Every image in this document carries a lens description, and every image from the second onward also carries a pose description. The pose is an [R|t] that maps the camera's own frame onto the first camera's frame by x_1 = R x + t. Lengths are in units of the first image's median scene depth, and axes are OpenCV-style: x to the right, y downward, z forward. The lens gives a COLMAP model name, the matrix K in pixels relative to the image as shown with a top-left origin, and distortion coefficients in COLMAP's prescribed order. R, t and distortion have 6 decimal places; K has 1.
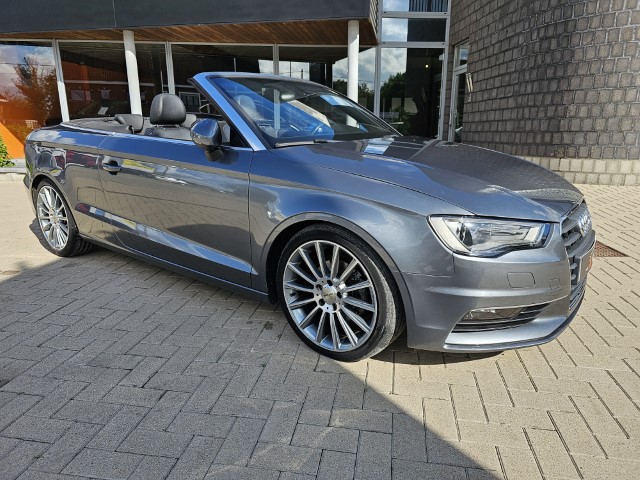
lens RADIAL K [[436.0, 0, 322.2], [0, 436.0, 233.6], [0, 0, 1]] dist [0.046719, -0.034317]
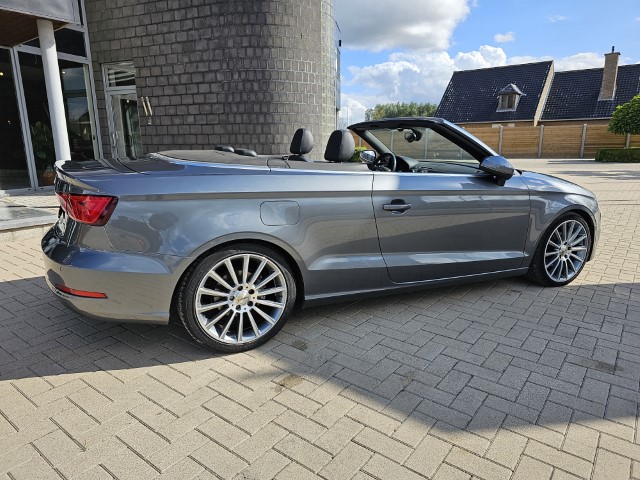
lens RADIAL K [[429.6, 0, 322.6], [0, 429.6, 241.7], [0, 0, 1]] dist [0.042401, -0.034279]
pose [[0.461390, -0.197717, 0.864886, -0.539829], [0.210419, 0.971423, 0.109820, -0.082523], [-0.861884, 0.131319, 0.489808, 0.262958]]
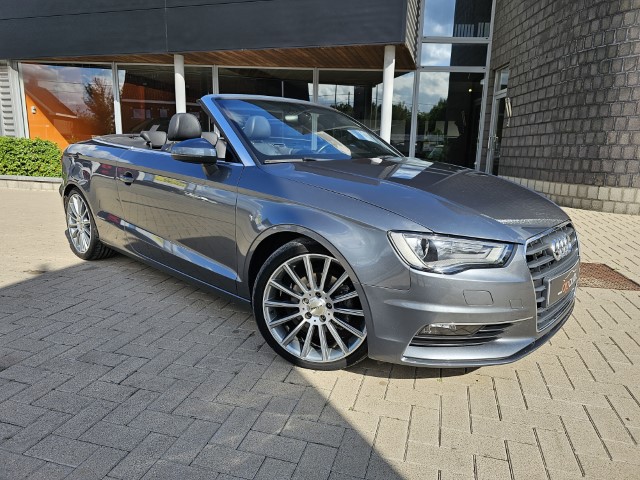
lens RADIAL K [[438.8, 0, 321.8], [0, 438.8, 232.4], [0, 0, 1]] dist [0.042965, -0.022066]
pose [[0.994158, 0.043955, -0.098579, 0.039236], [-0.048799, 0.997689, -0.047280, 0.004230], [0.096273, 0.051814, 0.994005, -0.013478]]
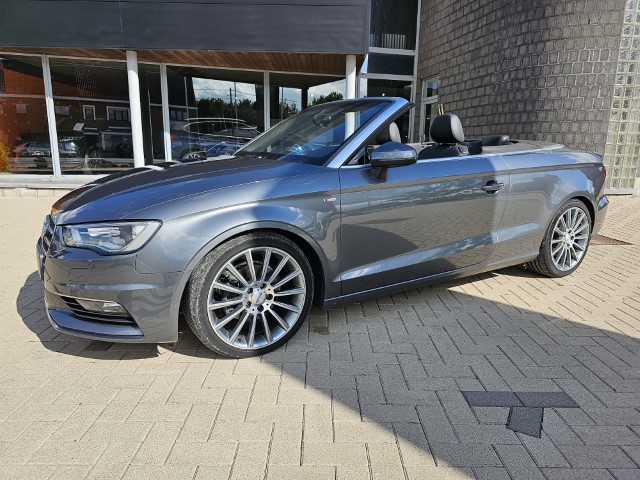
lens RADIAL K [[432.0, 0, 322.9], [0, 432.0, 236.7], [0, 0, 1]] dist [0.045358, -0.035195]
pose [[0.983813, -0.018693, 0.178220, -0.244538], [0.024997, 0.999136, -0.033193, 0.023467], [-0.177445, 0.037111, 0.983431, -0.085412]]
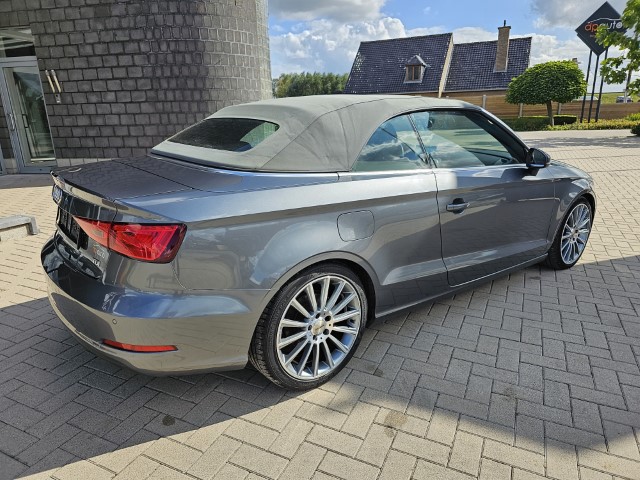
lens RADIAL K [[433.6, 0, 317.9], [0, 433.6, 241.8], [0, 0, 1]] dist [0.027445, -0.020830]
pose [[0.271099, -0.276741, 0.921911, -0.538926], [0.243309, 0.946377, 0.212537, -0.130837], [-0.931293, 0.166691, 0.323895, 0.379502]]
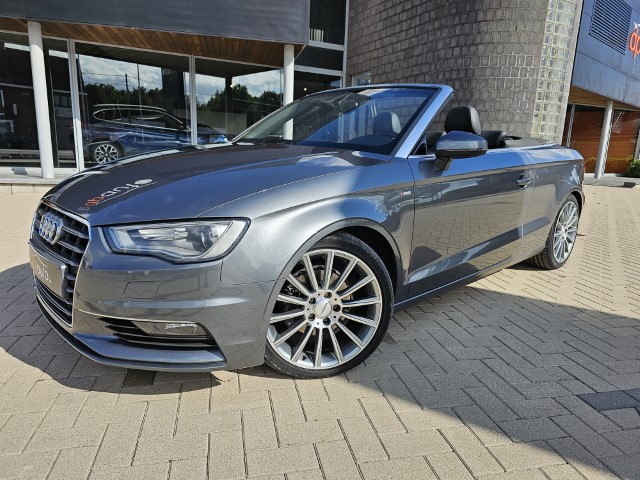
lens RADIAL K [[433.6, 0, 317.9], [0, 433.6, 241.8], [0, 0, 1]] dist [0.027445, -0.020830]
pose [[0.924524, -0.045623, 0.378382, -0.343050], [0.051580, 0.998653, -0.005618, 0.016227], [-0.377616, 0.024711, 0.925632, -0.016538]]
